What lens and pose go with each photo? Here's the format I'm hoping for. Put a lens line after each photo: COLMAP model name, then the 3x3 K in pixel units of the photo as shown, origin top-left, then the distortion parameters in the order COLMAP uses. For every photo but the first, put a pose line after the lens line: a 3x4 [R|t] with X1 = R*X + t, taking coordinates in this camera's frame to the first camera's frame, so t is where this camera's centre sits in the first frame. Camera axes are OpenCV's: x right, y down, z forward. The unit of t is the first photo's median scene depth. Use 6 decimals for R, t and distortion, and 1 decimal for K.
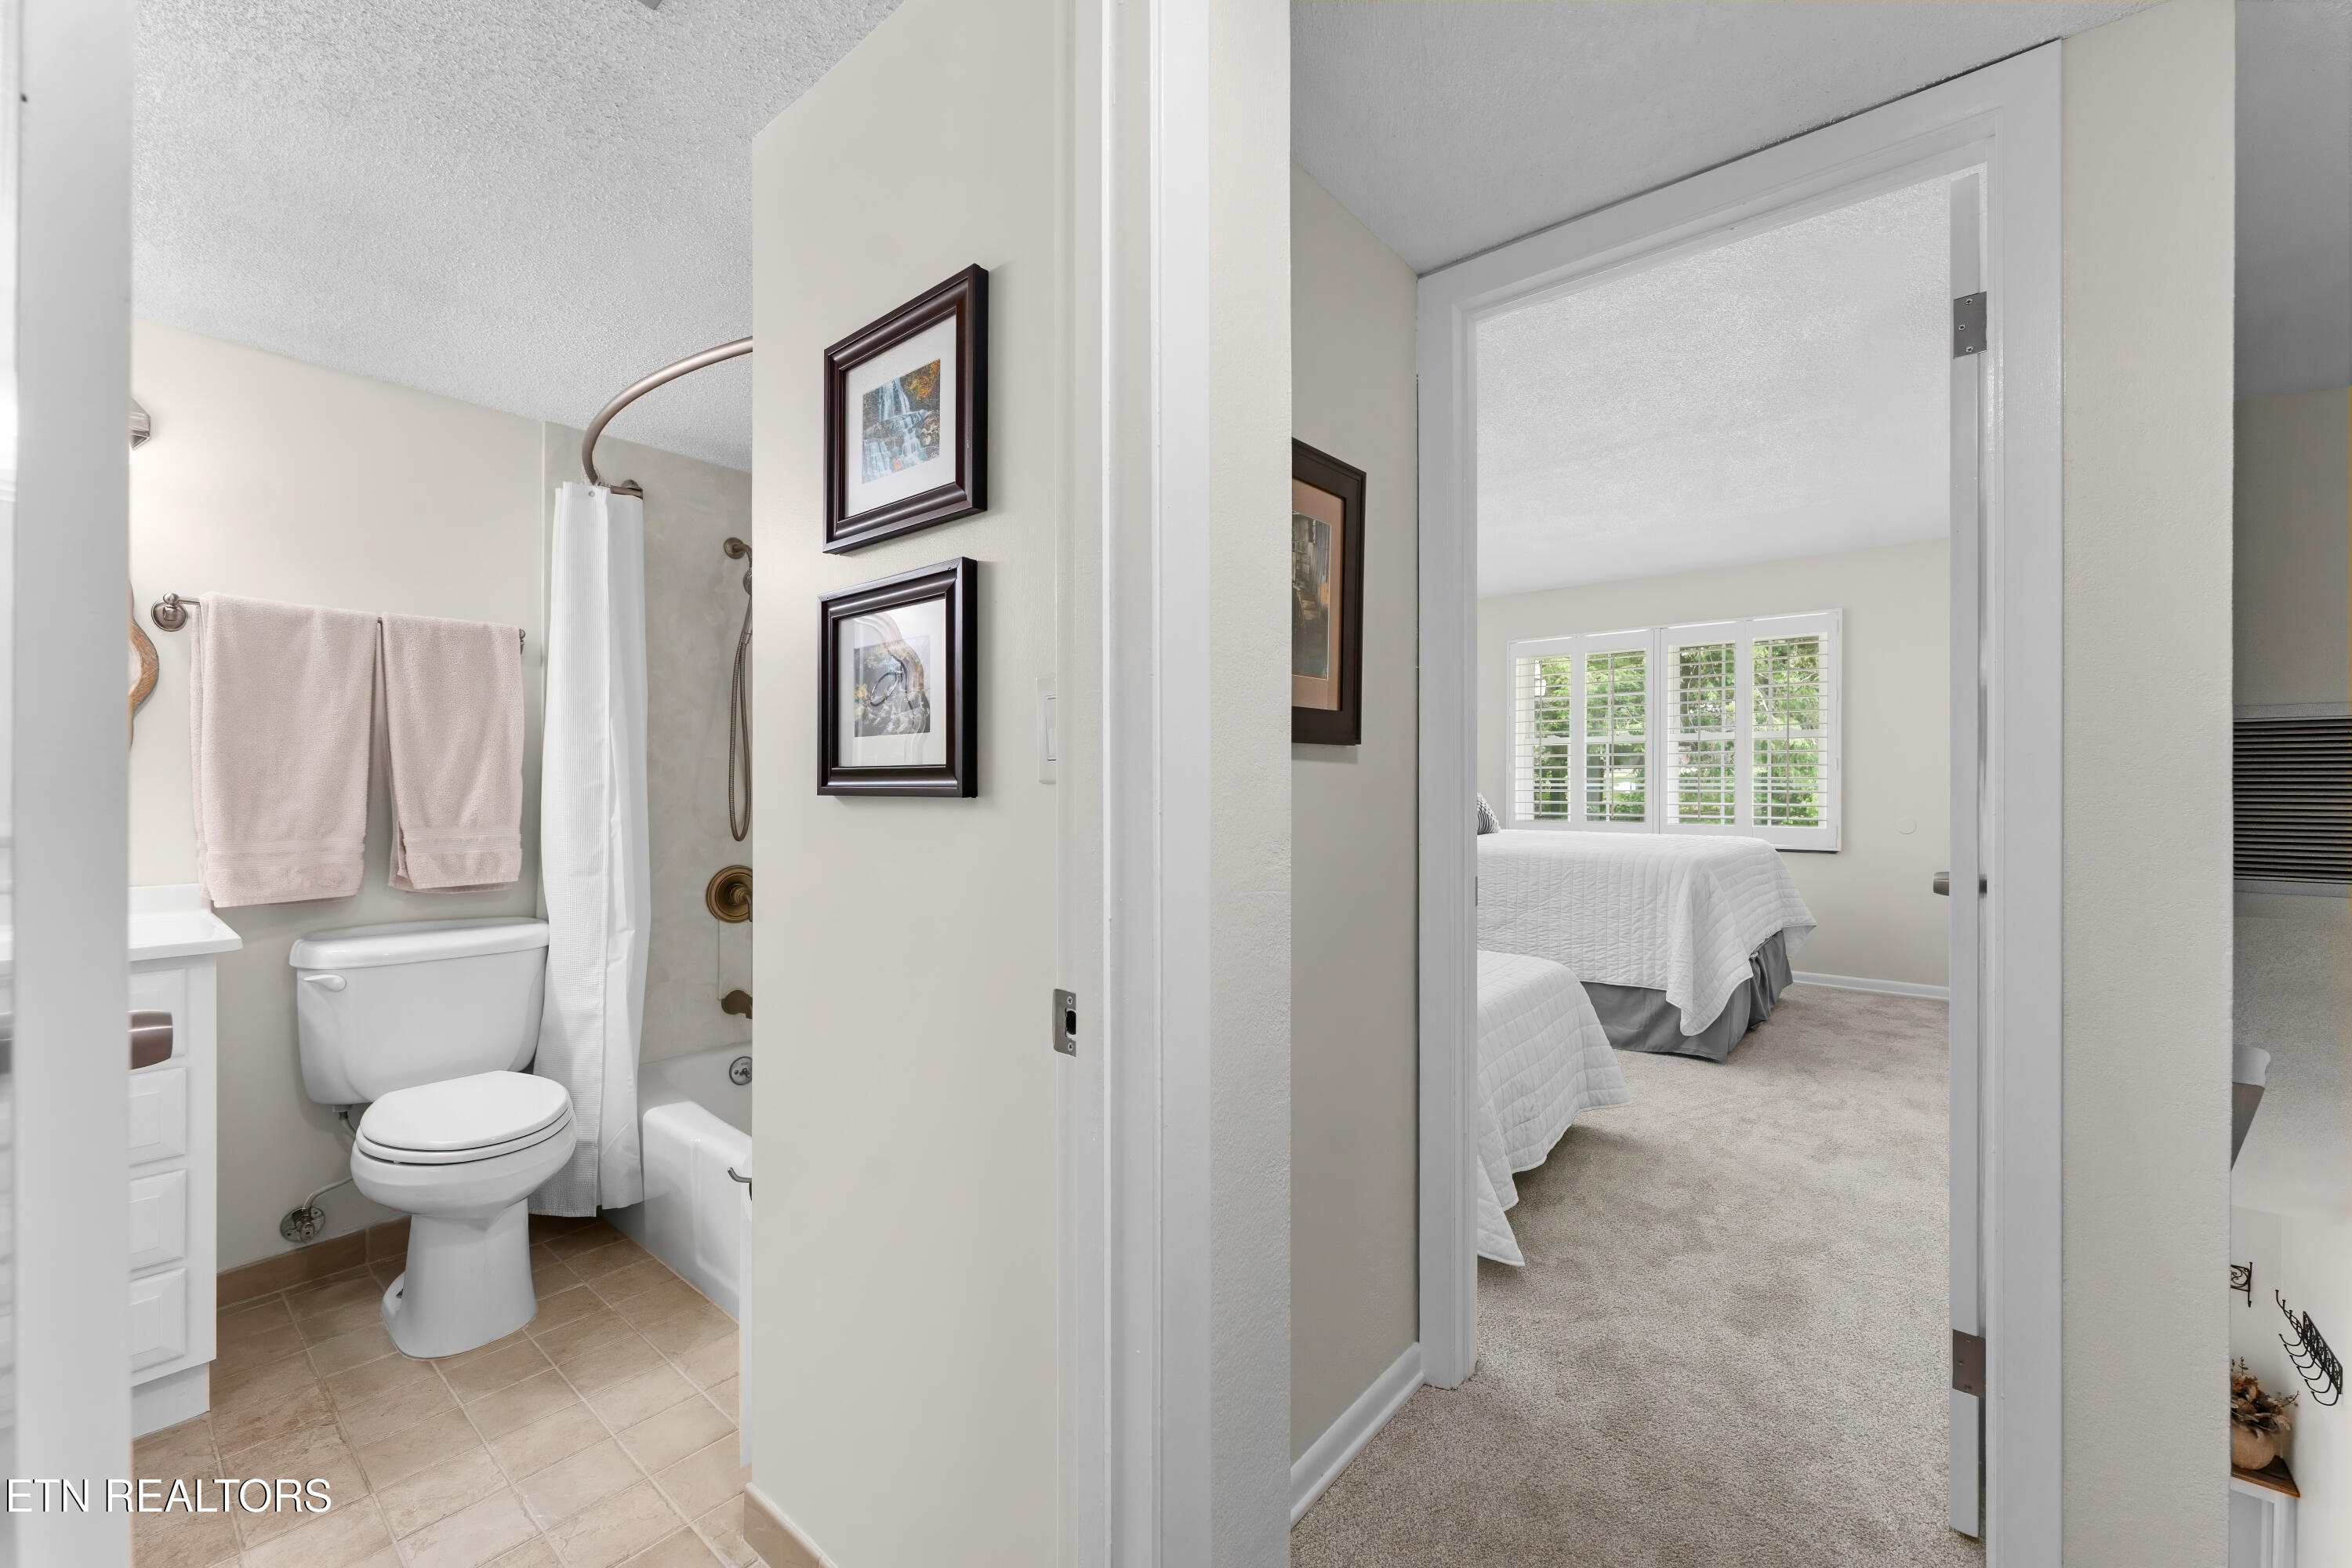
lens RADIAL K [[940.4, 0, 1168.1], [0, 940.4, 780.0], [0, 0, 1]] dist [-0.000276, -0.000268]
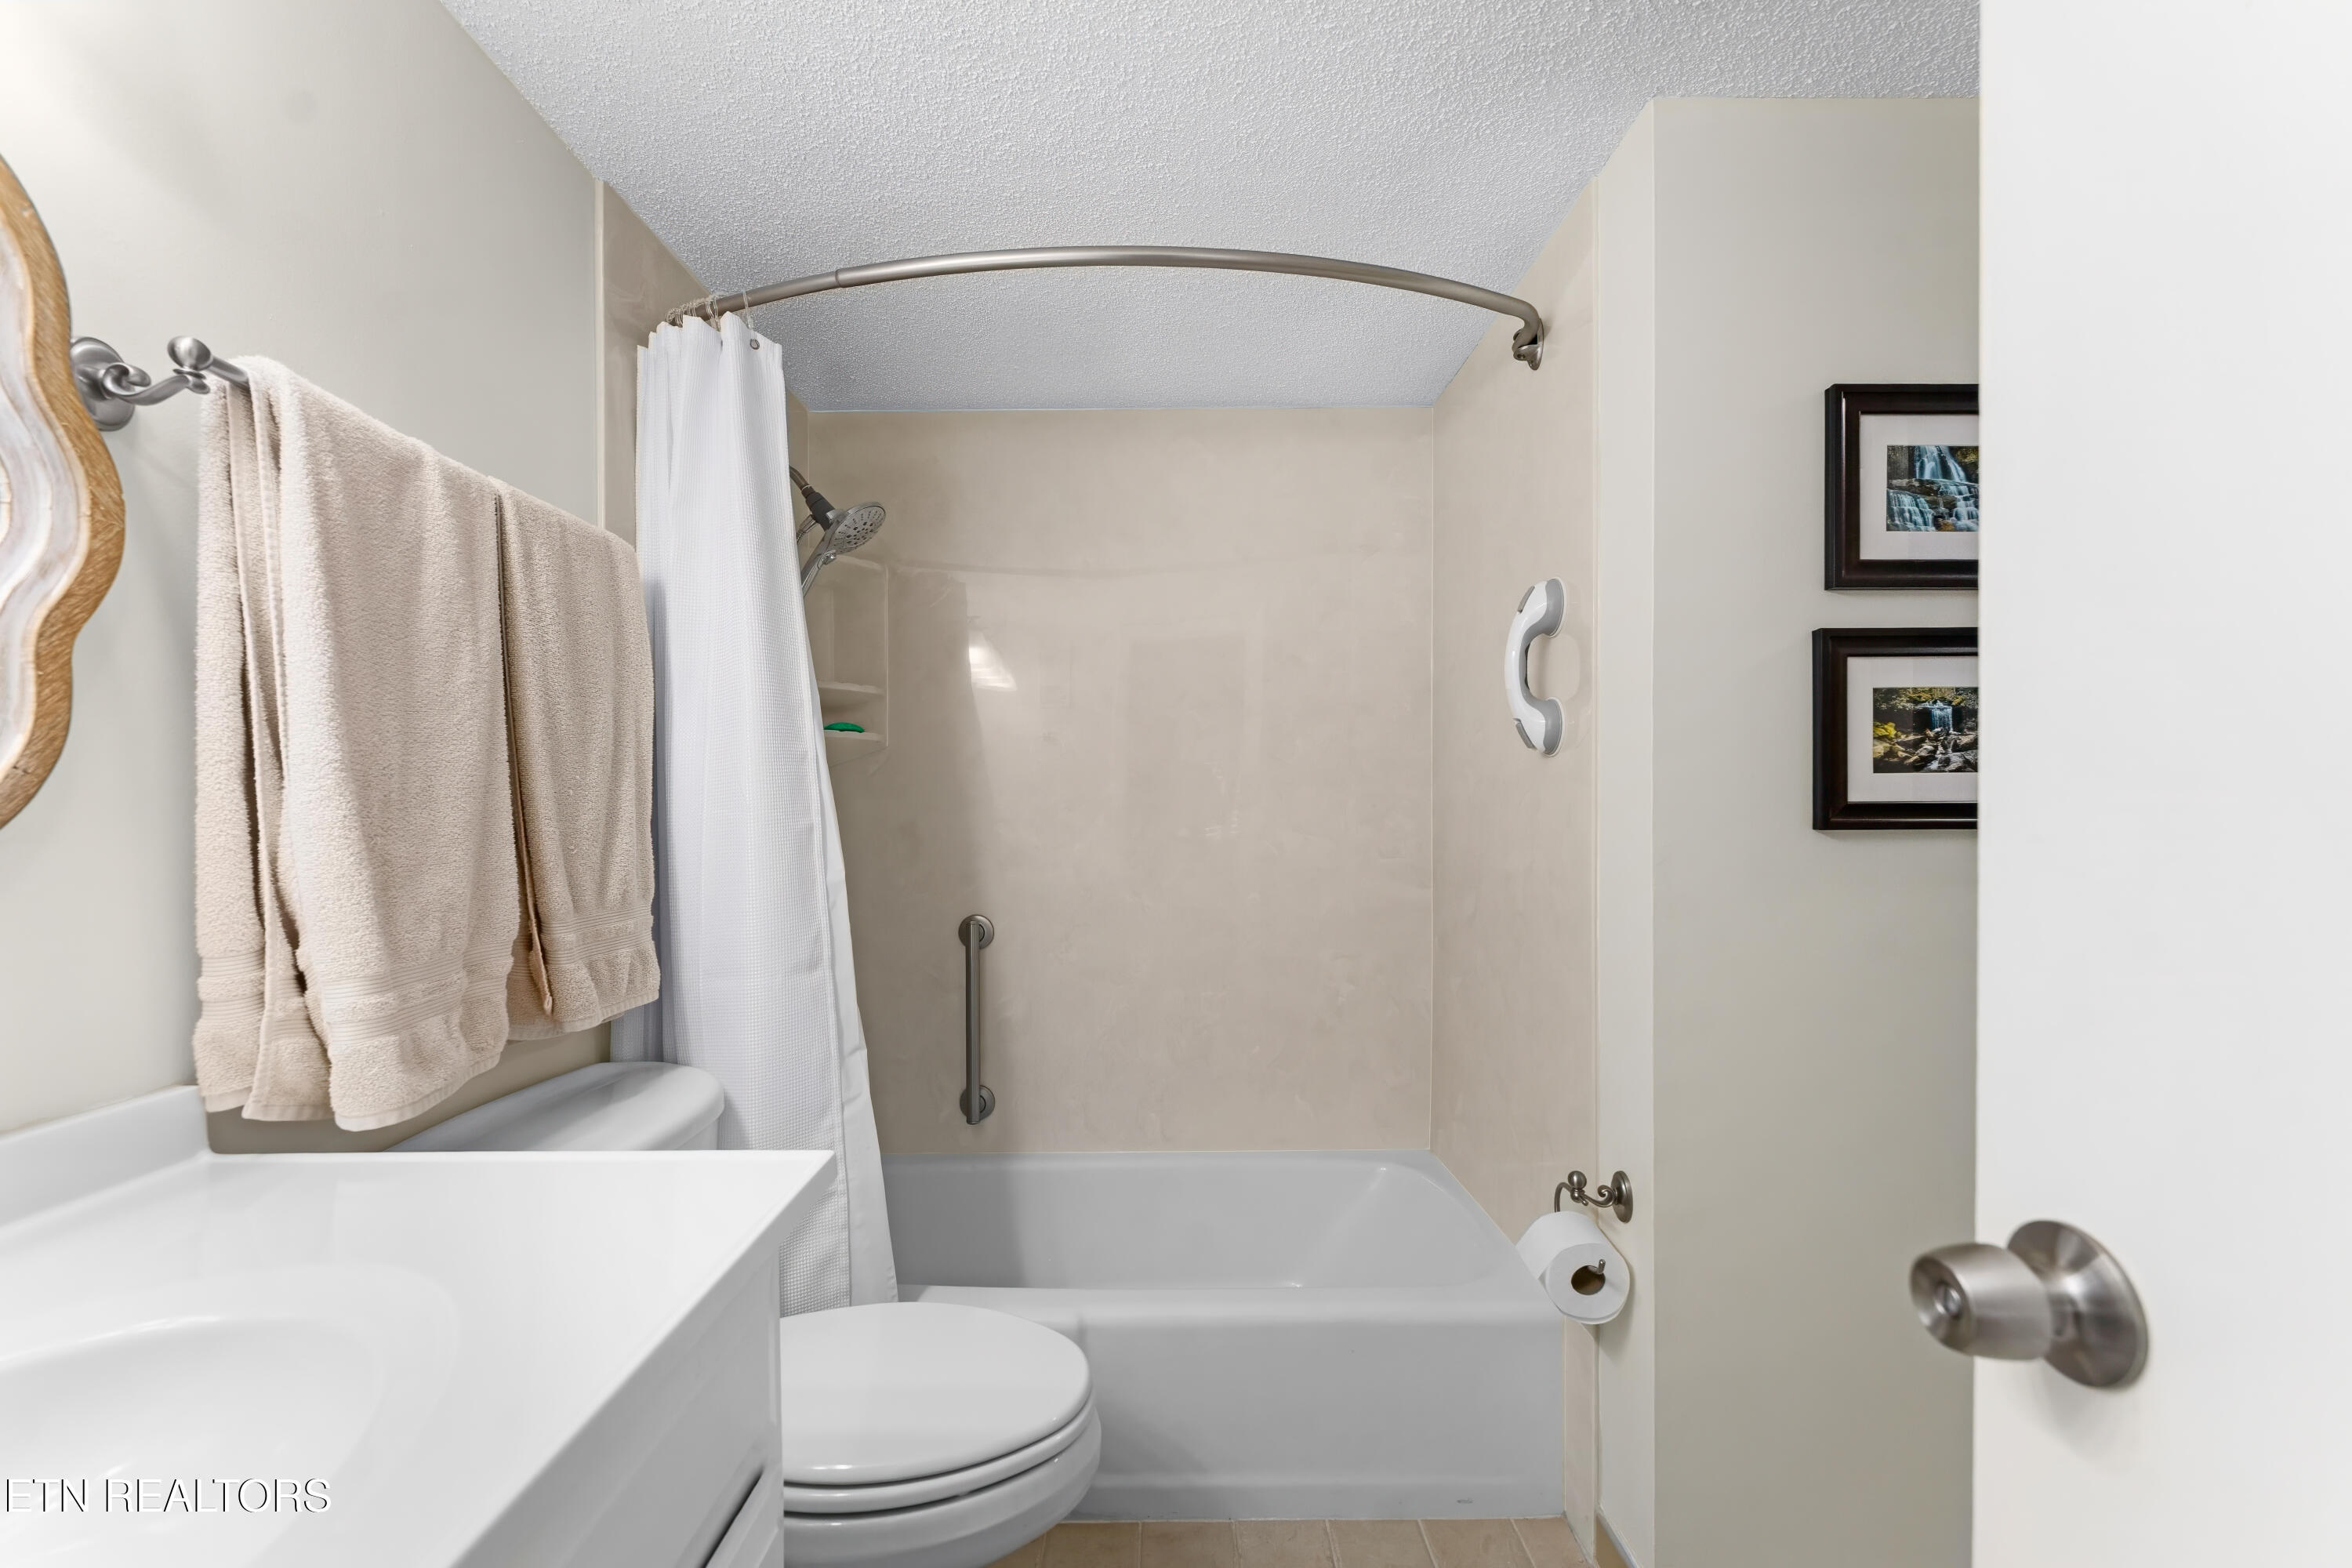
lens RADIAL K [[932.7, 0, 1172.9], [0, 932.7, 808.9], [0, 0, 1]] dist [0.000196, -0.000051]
pose [[0.760906, -0.004272, 0.648848, -1.617123], [0.004265, 0.999990, 0.001581, -0.011479], [-0.648848, 0.001564, 0.760917, 0.734264]]
